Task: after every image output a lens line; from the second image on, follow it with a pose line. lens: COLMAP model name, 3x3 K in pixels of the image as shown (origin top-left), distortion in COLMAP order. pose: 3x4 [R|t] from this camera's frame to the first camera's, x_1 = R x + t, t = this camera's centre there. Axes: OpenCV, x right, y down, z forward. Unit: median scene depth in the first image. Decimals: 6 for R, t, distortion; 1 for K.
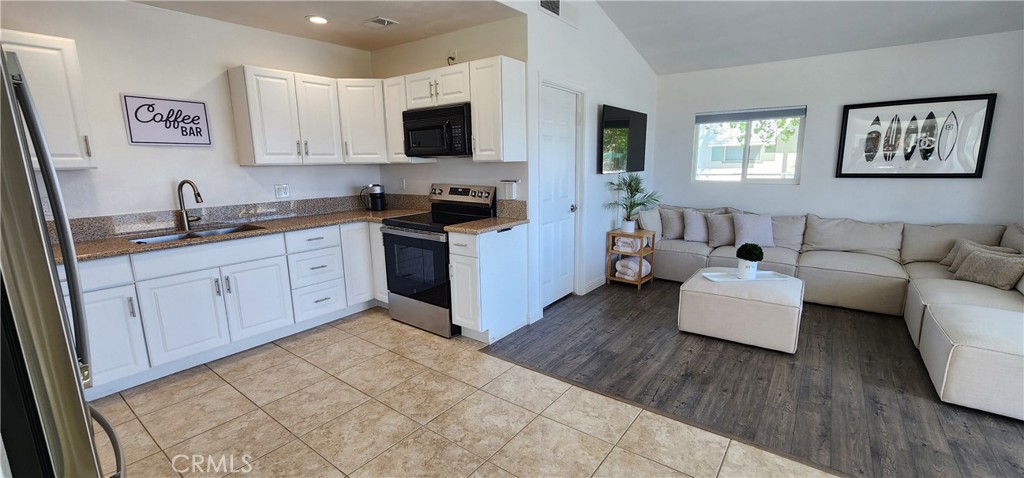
lens RADIAL K [[420.1, 0, 512.0], [0, 420.1, 239.0], [0, 0, 1]] dist [-0.001946, -0.000038]
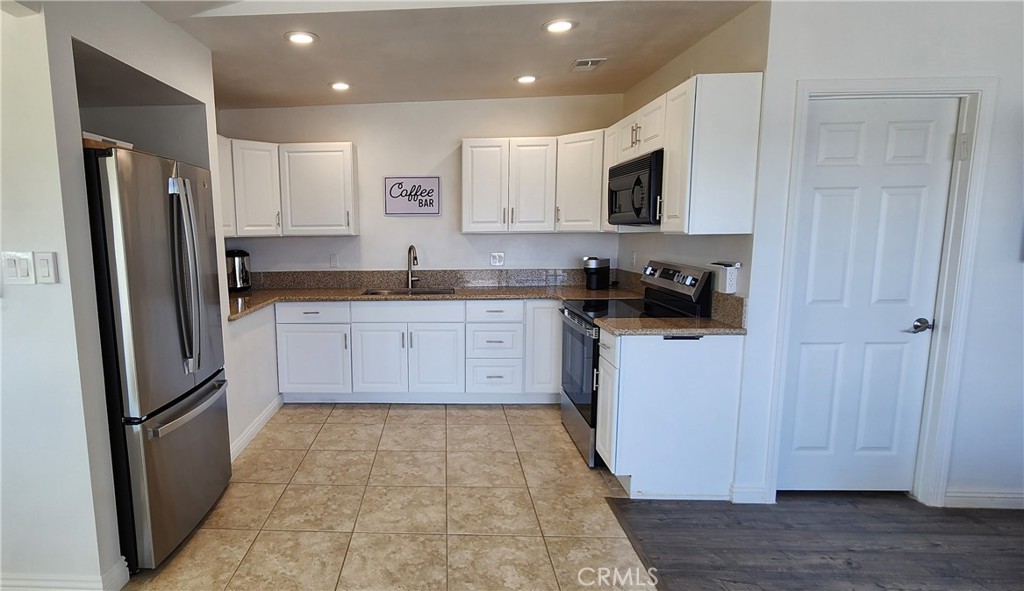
lens RADIAL K [[580.2, 0, 512.0], [0, 580.2, 295.5], [0, 0, 1]] dist [-0.000191, -0.000229]
pose [[0.550789, 0.110736, -0.827266, 0.590062], [-0.148233, 0.988381, 0.033610, -0.079486], [0.821376, 0.104117, 0.560804, 0.276781]]
